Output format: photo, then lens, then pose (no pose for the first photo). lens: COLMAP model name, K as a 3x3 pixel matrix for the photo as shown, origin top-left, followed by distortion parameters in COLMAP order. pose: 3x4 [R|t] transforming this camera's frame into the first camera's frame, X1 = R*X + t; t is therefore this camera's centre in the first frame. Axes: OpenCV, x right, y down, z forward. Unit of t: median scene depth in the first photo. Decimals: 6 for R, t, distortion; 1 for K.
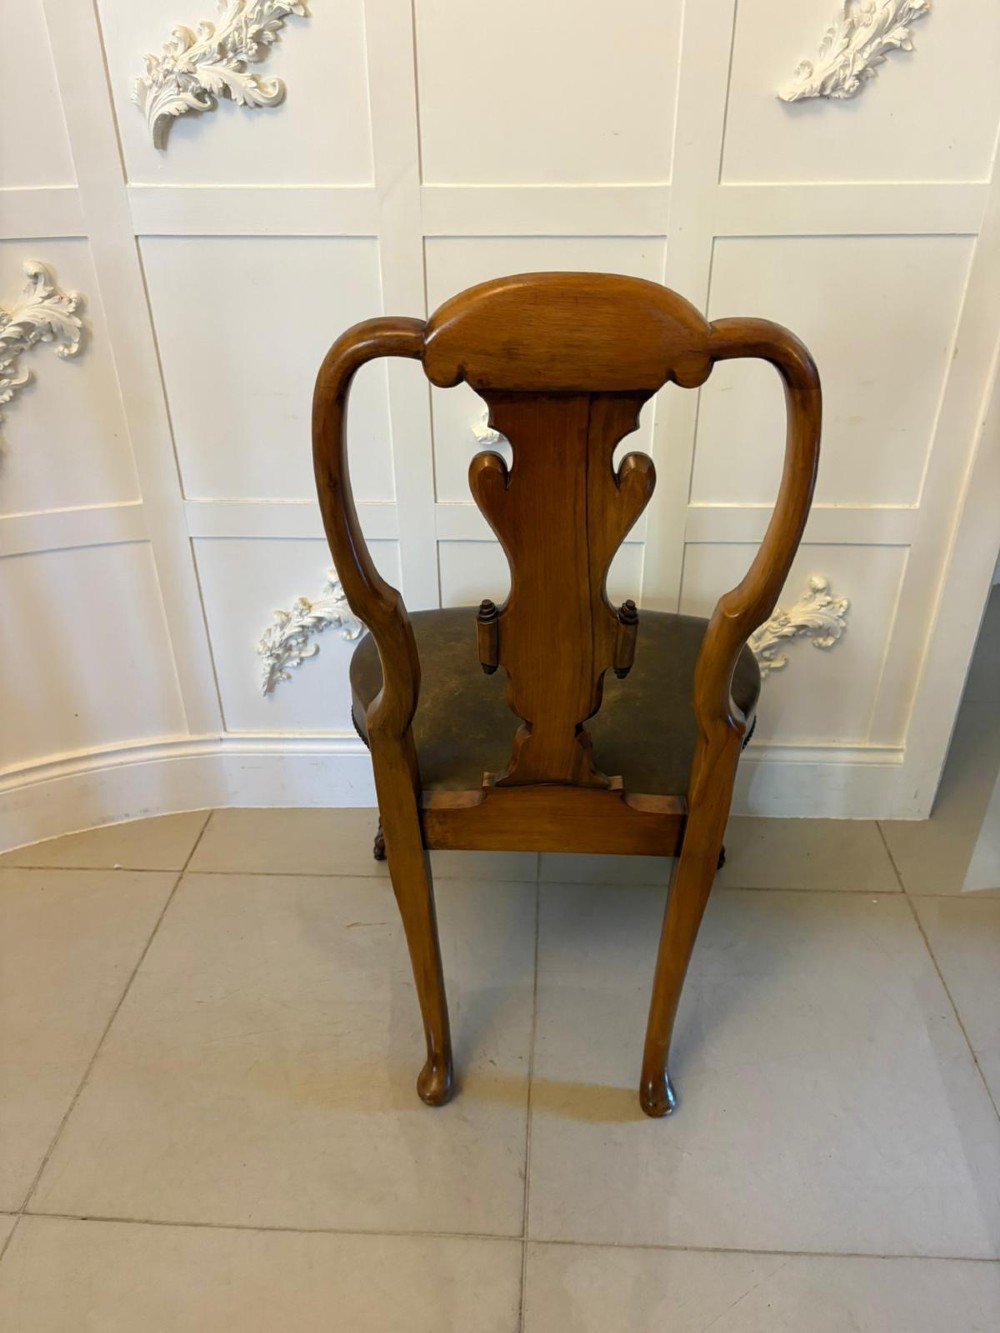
lens RADIAL K [[1015.9, 0, 504.6], [0, 1015.9, 676.7], [0, 0, 1]] dist [0.056057, -0.074930]
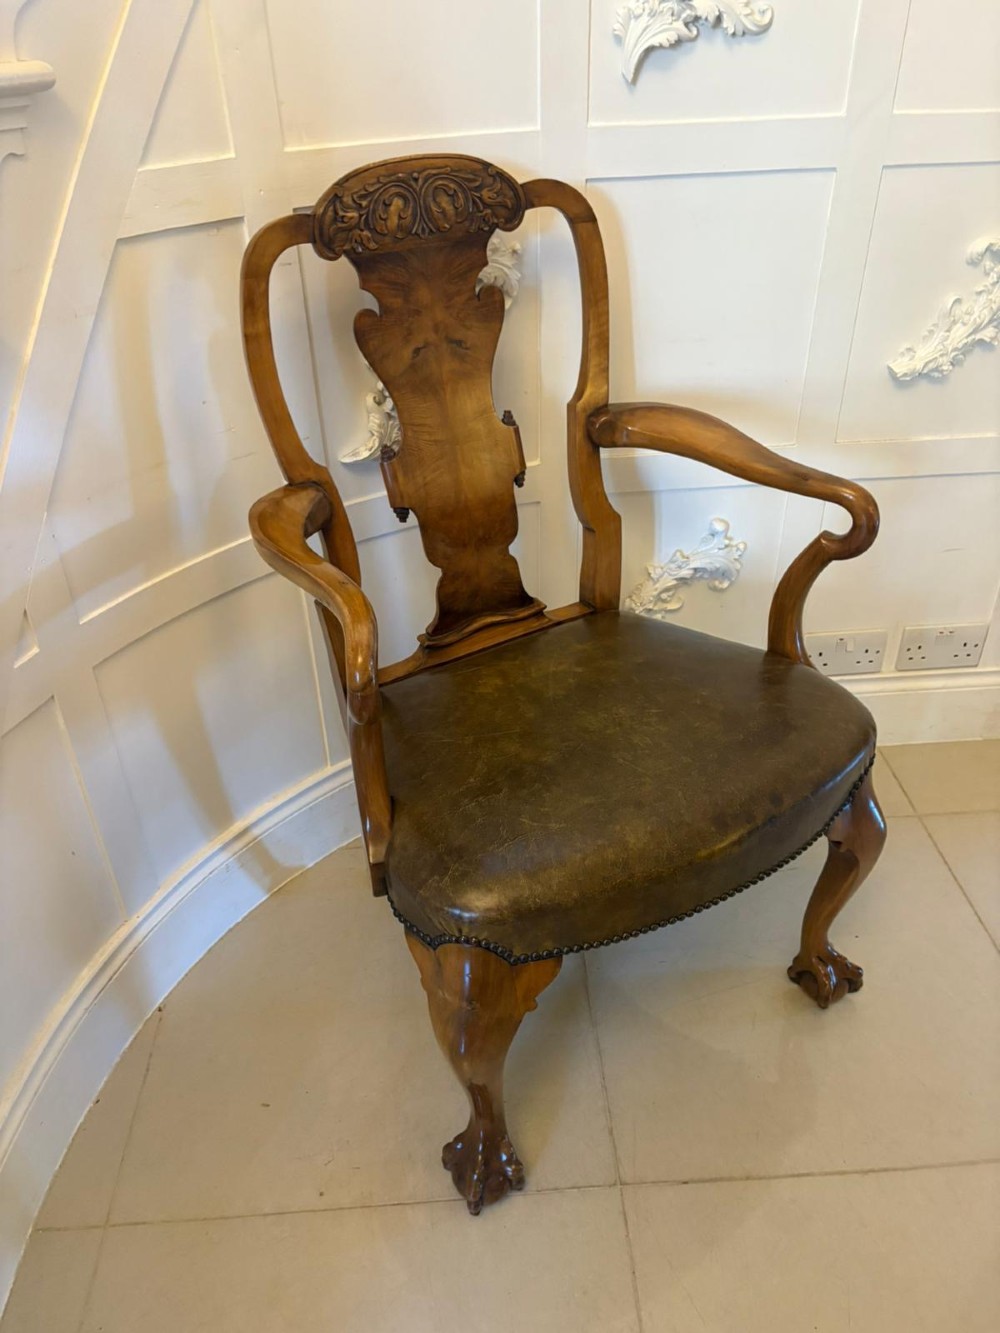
lens RADIAL K [[1027.9, 0, 502.8], [0, 1027.9, 672.4], [0, 0, 1]] dist [0.035451, -0.024439]
pose [[0.993662, -0.076043, 0.082788, -0.591058], [0.071118, 0.995607, 0.060893, -0.041706], [-0.087055, -0.054619, 0.994705, 0.029370]]
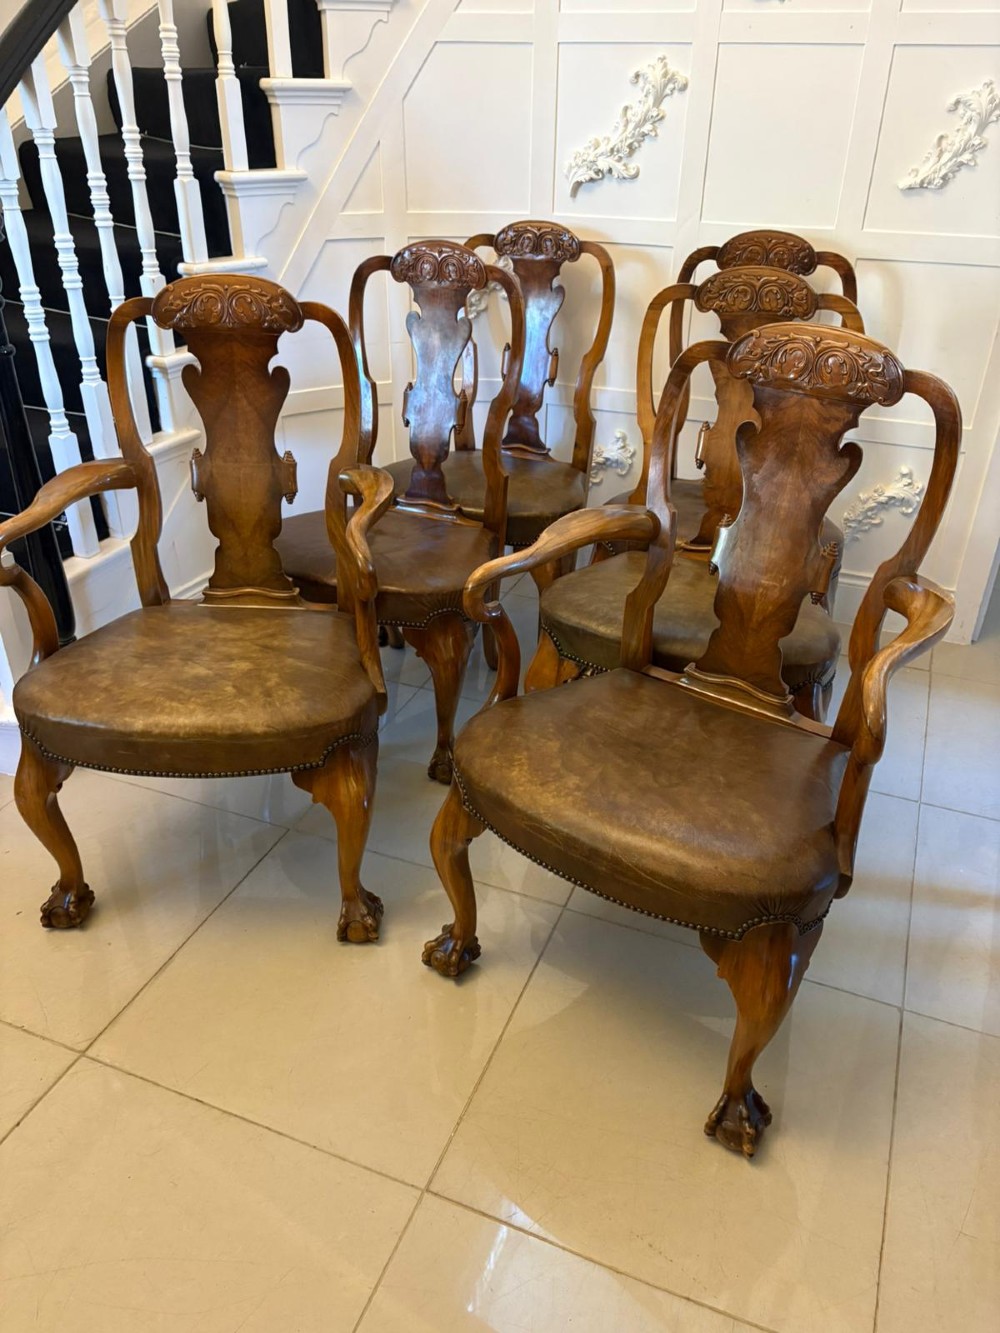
lens RADIAL K [[1004.8, 0, 500.0], [0, 1004.8, 666.5], [0, 0, 1]] dist [0.103879, -0.124104]
pose [[0.943049, 0.180323, -0.279540, 0.258678], [-0.179476, 0.983339, 0.028846, 0.362535], [0.280085, 0.022968, 0.959701, -0.954707]]
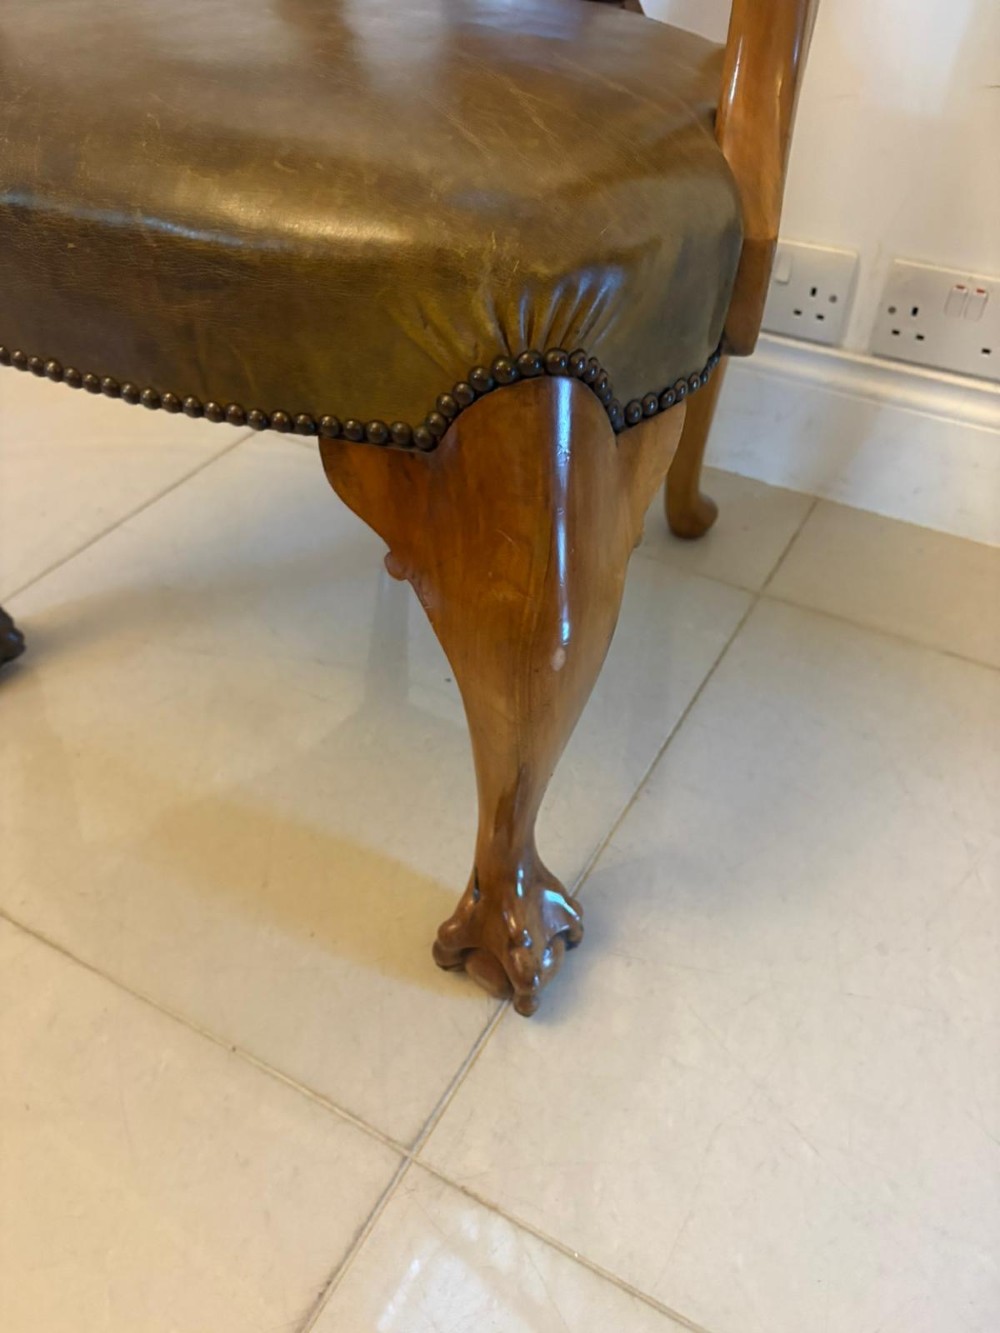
lens RADIAL K [[1010.9, 0, 500.0], [0, 1010.9, 680.1], [0, 0, 1]] dist [0.041531, -0.054836]
pose [[0.895429, 0.314241, -0.315373, 0.129327], [-0.237268, 0.936227, 0.259198, 0.177324], [0.376711, -0.157265, 0.912883, 0.549926]]
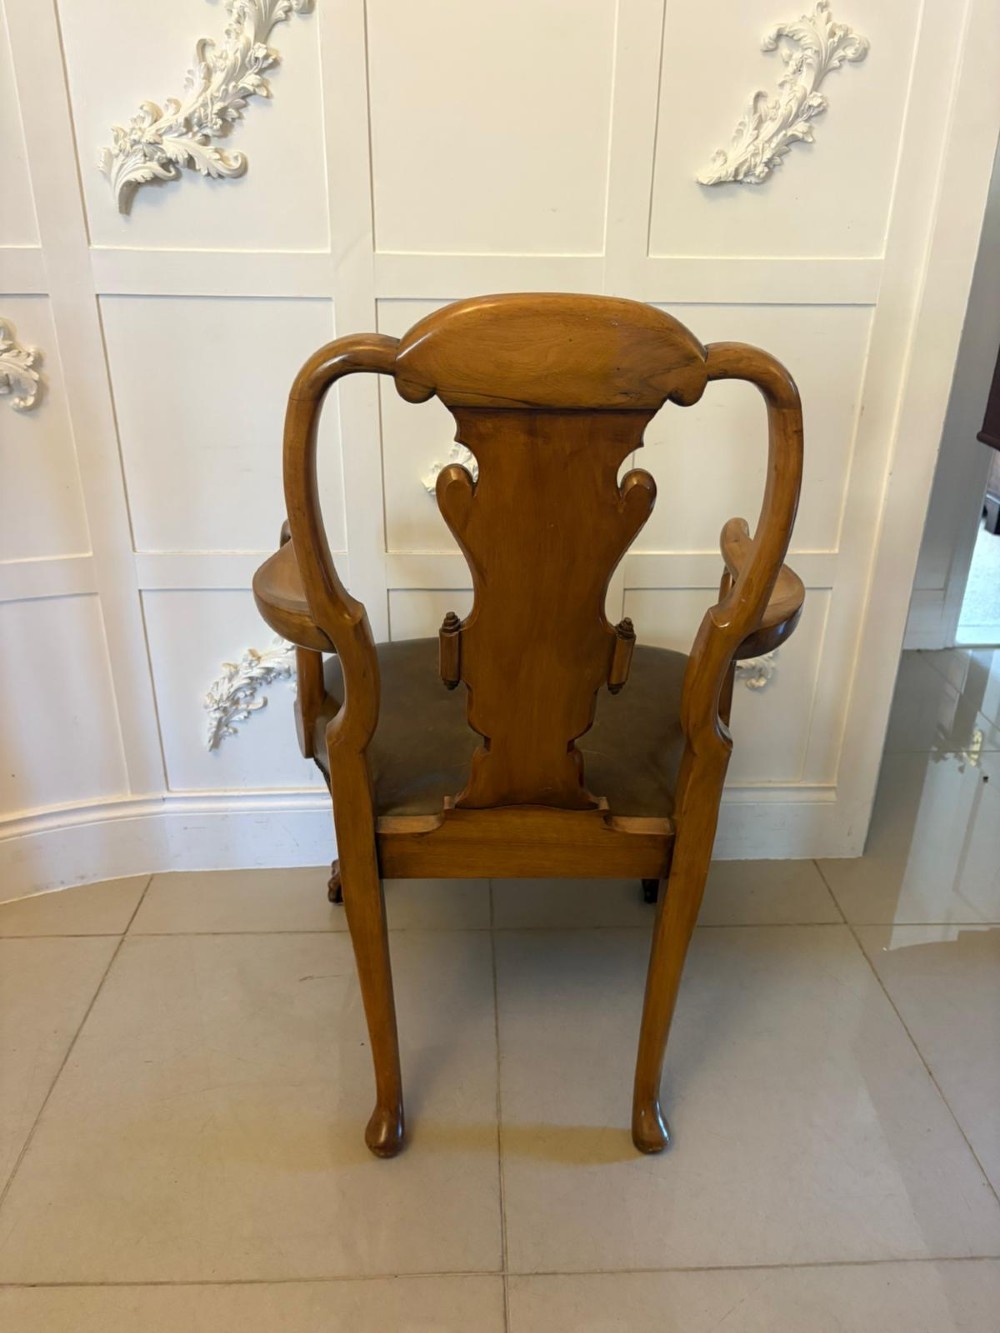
lens RADIAL K [[1015.6, 0, 509.5], [0, 1015.6, 672.7], [0, 0, 1]] dist [0.036933, -0.042227]
pose [[0.995265, -0.018897, 0.095347, -0.052833], [0.029656, 0.993184, -0.112721, 0.085462], [-0.092567, 0.115015, 0.989041, -0.020544]]
